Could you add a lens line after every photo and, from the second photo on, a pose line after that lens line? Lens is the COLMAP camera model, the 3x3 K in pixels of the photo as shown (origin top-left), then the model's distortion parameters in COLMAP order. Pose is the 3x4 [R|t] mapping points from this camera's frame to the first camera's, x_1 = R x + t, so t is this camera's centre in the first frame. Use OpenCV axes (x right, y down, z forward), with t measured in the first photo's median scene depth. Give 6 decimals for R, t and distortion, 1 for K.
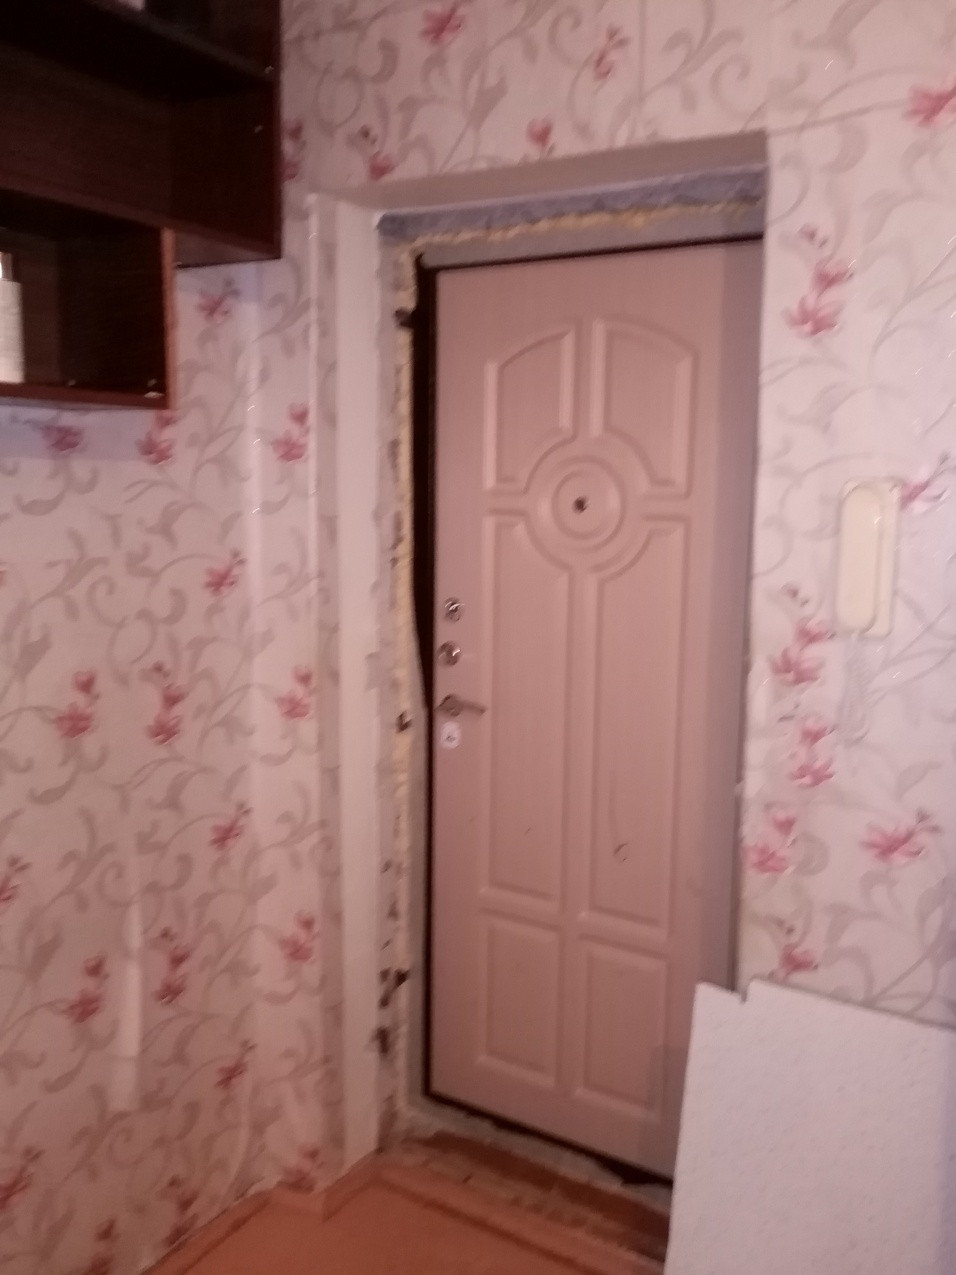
lens RADIAL K [[1109.8, 0, 506.9], [0, 1109.8, 664.7], [0, 0, 1]] dist [0.017994, -0.003055]
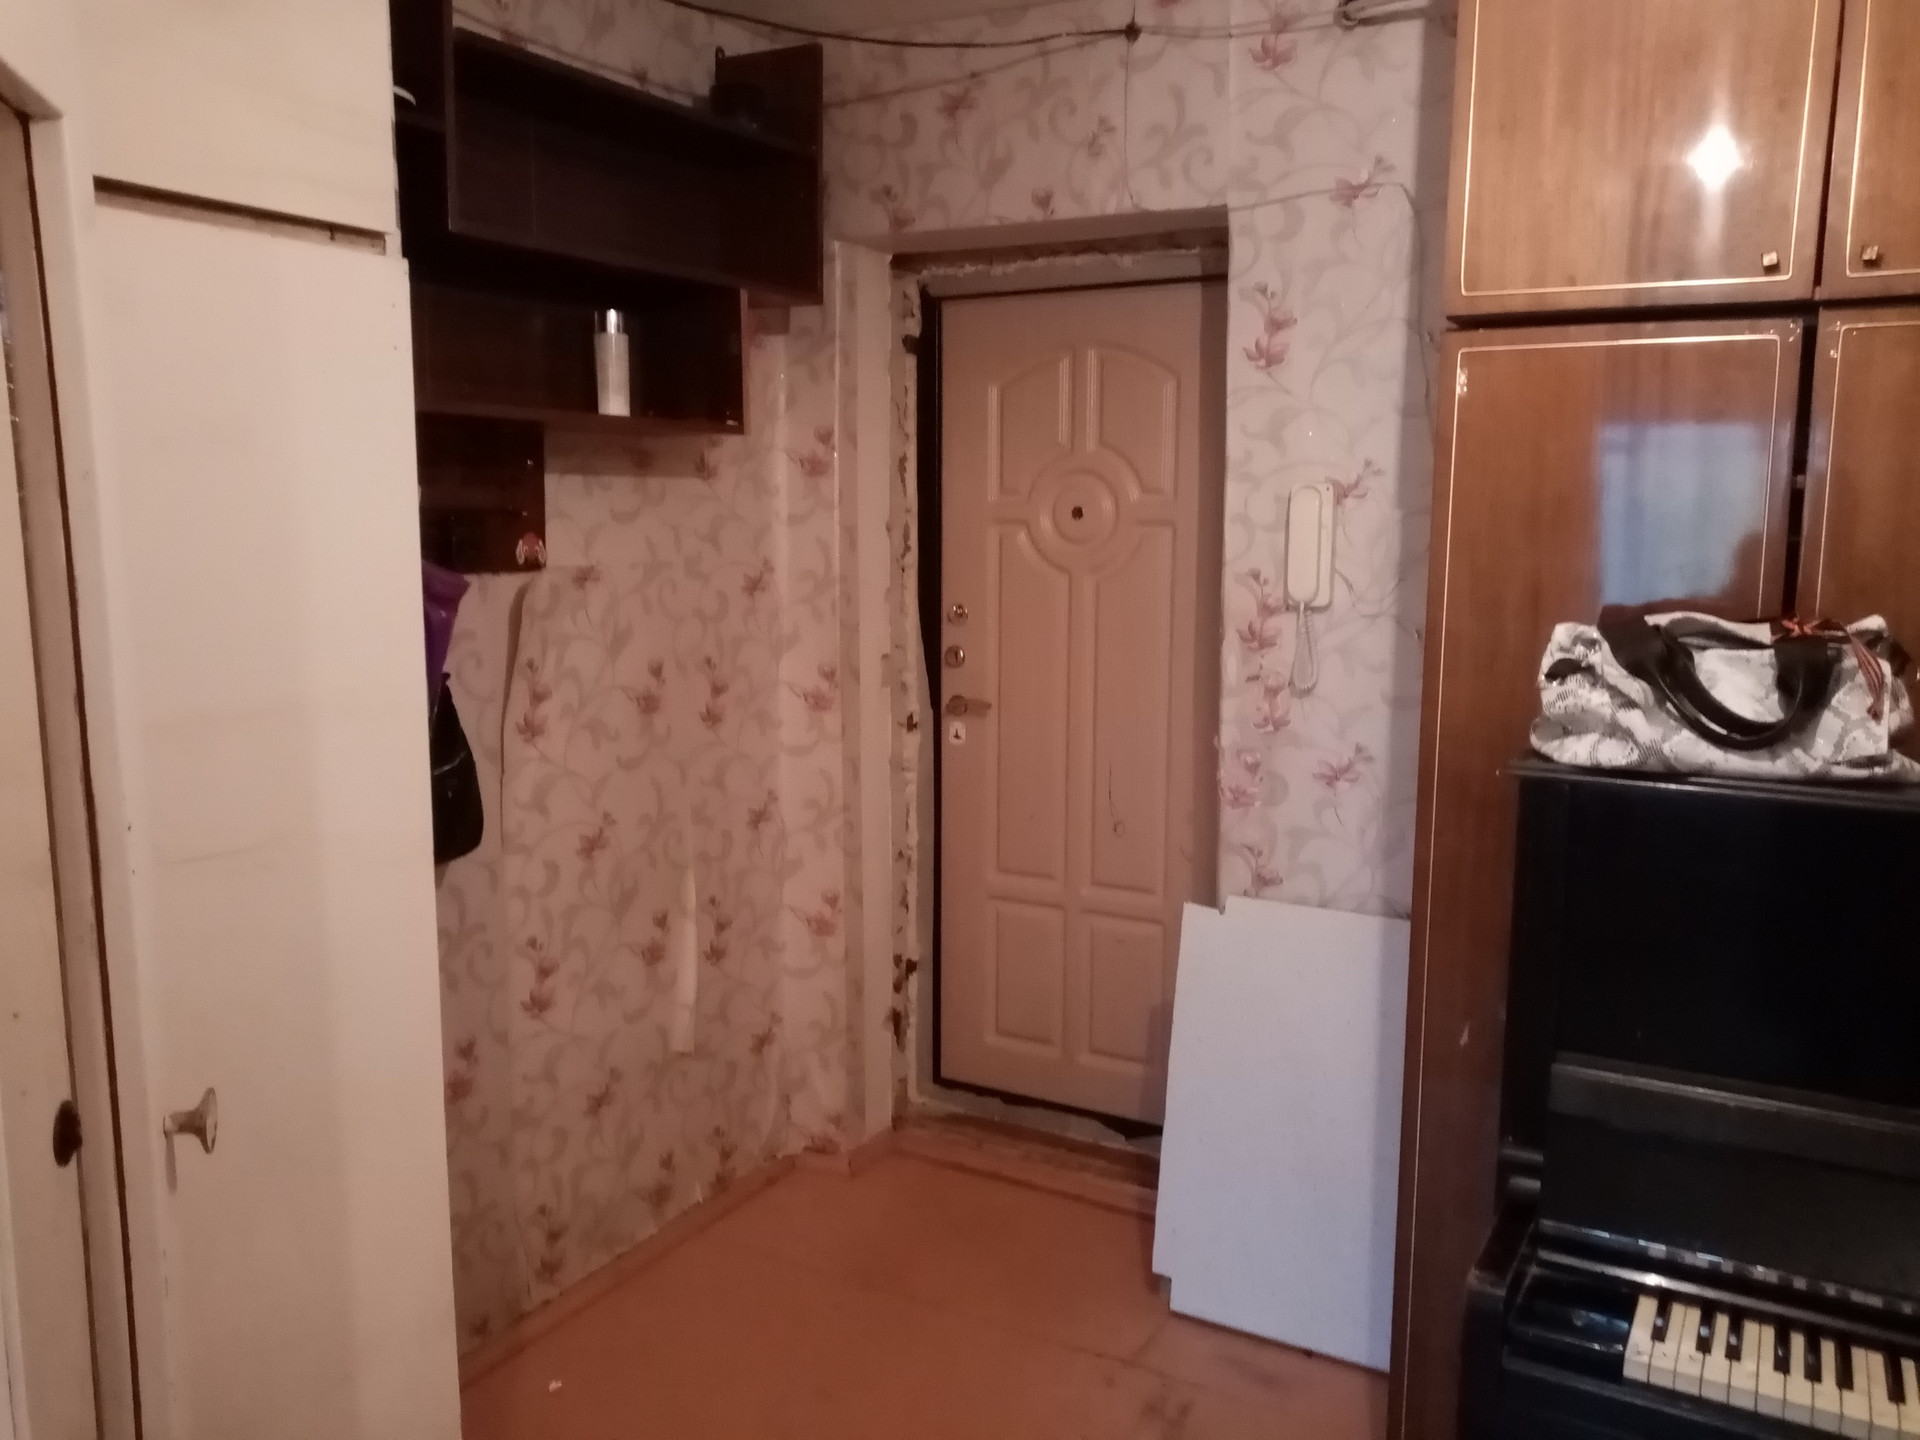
lens RADIAL K [[1508.2, 0, 952.5], [0, 1508.2, 729.6], [0, 0, 1]] dist [0.044012, -0.007060]
pose [[0.999898, -0.013105, -0.005613, -0.056008], [0.012992, 0.999720, -0.019765, 0.105638], [0.005871, 0.019690, 0.999789, -0.528792]]
